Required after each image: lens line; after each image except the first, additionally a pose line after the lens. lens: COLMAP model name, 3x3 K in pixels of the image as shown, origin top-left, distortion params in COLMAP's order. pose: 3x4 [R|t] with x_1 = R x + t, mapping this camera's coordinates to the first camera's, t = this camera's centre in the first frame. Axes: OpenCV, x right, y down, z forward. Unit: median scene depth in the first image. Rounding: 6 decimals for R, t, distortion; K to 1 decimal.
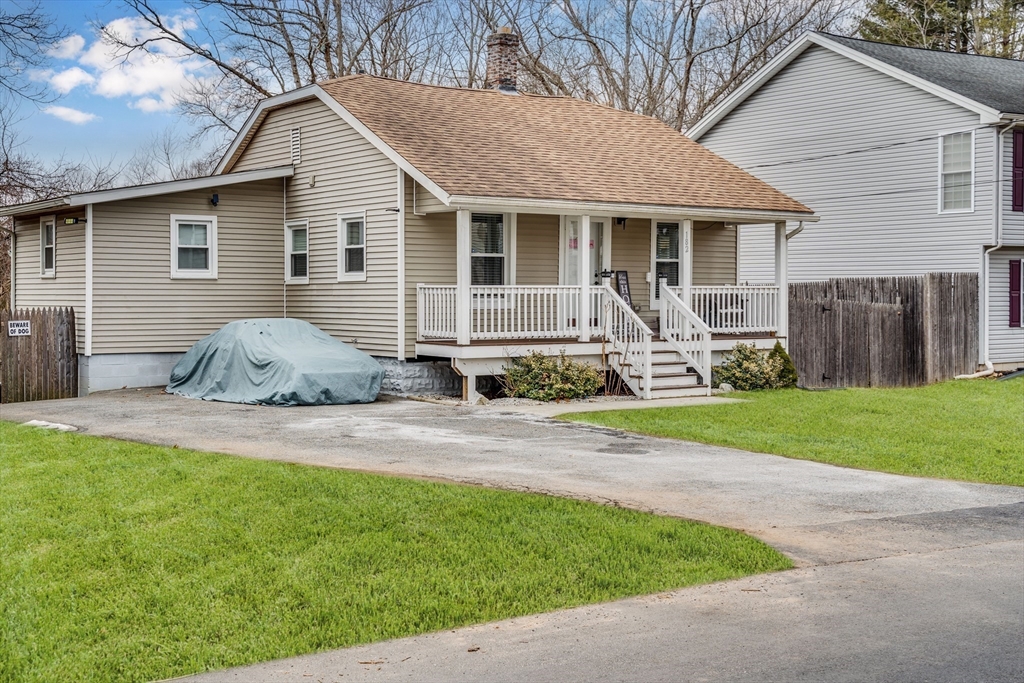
lens RADIAL K [[1382.8, 0, 507.4], [0, 1382.8, 343.2], [0, 0, 1]] dist [0.129622, 0.000000]
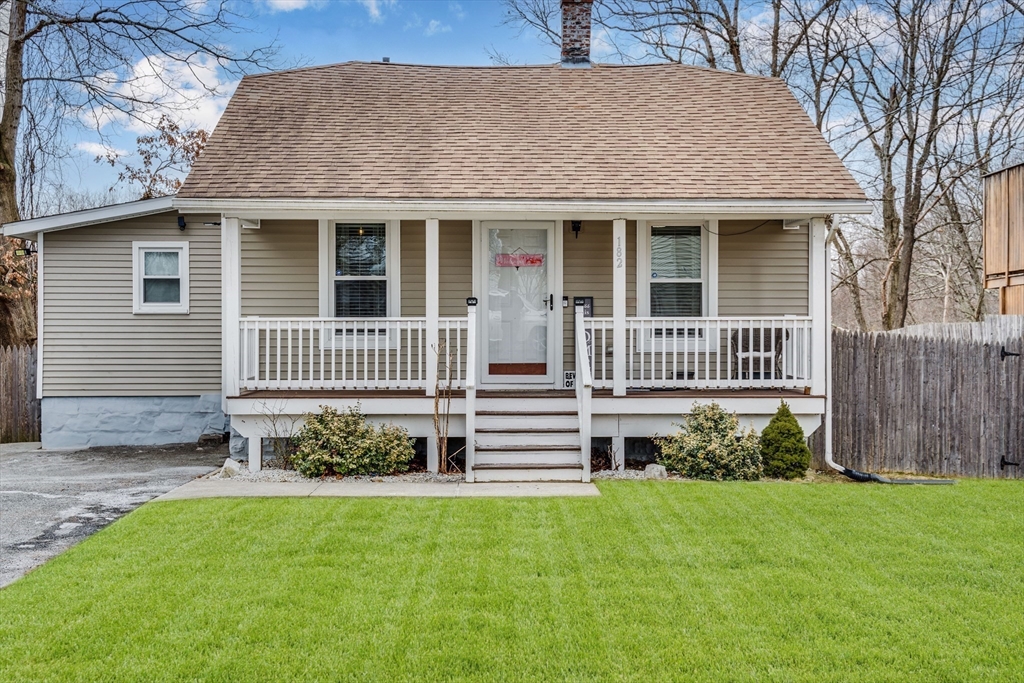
lens RADIAL K [[1382.8, 0, 518.3], [0, 1382.8, 337.8], [0, 0, 1]] dist [0.129622, 0.000000]
pose [[0.815480, 0.000666, -0.578784, 0.472203], [-0.018433, 0.999522, -0.024821, -0.013258], [0.578491, 0.030910, 0.815103, 0.414276]]
